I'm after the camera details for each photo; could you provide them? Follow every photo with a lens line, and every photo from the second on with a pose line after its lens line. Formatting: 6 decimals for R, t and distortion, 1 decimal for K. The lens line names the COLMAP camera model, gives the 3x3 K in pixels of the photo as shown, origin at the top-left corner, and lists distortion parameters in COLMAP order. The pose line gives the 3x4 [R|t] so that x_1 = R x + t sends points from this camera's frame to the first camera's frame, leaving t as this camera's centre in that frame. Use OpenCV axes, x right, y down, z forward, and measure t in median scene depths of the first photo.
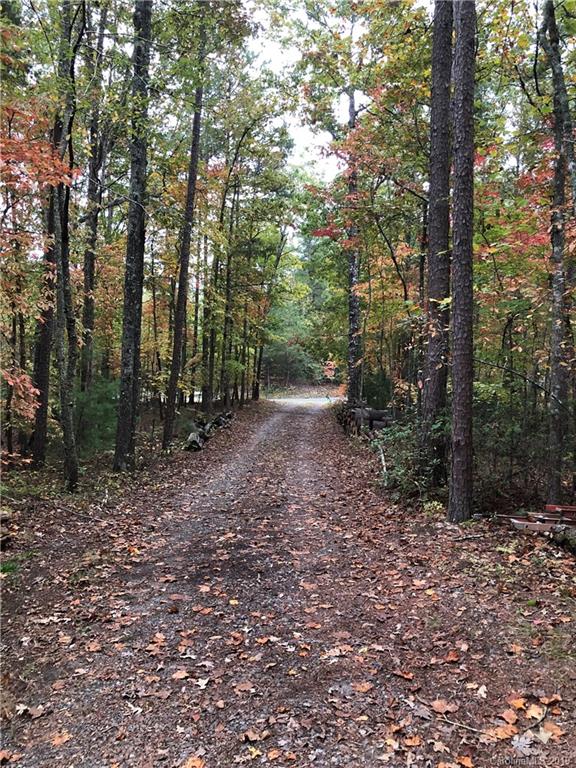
lens RADIAL K [[611.7, 0, 288.0], [0, 611.7, 384.0], [0, 0, 1]] dist [-0.057111, -0.000879]
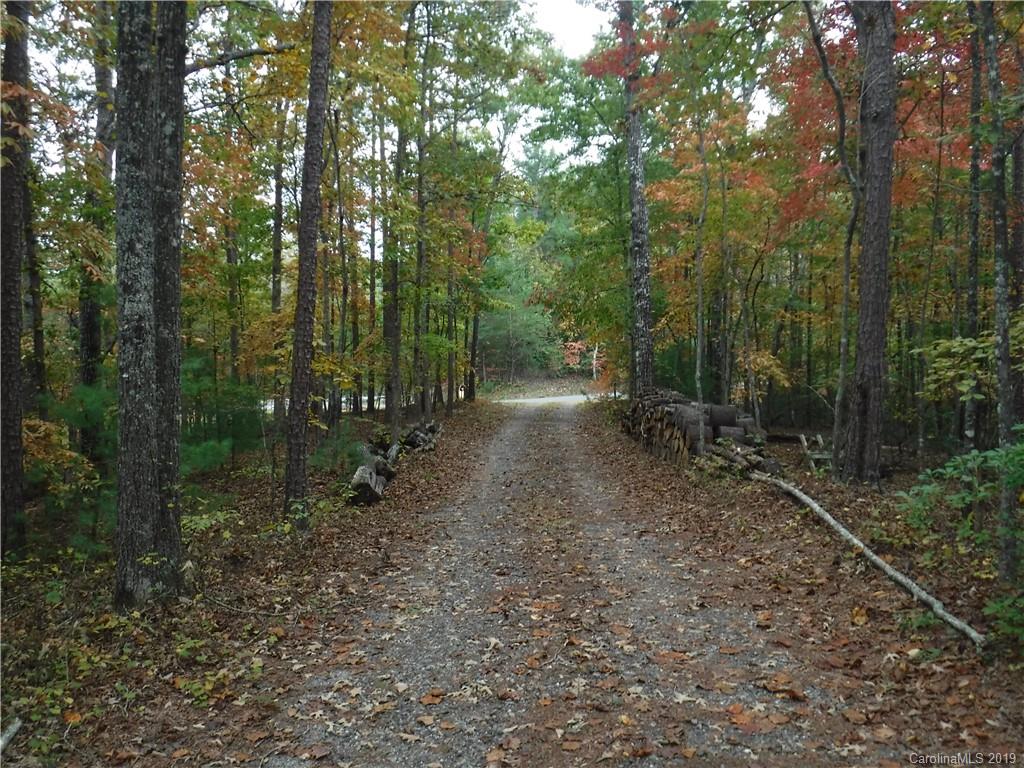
lens RADIAL K [[815.6, 0, 512.0], [0, 815.6, 384.0], [0, 0, 1]] dist [-0.057111, -0.000879]
pose [[0.999066, -0.042147, 0.009482, -0.019213], [0.042126, 0.999110, 0.002348, 0.008494], [-0.009572, -0.001947, 0.999952, 0.171447]]
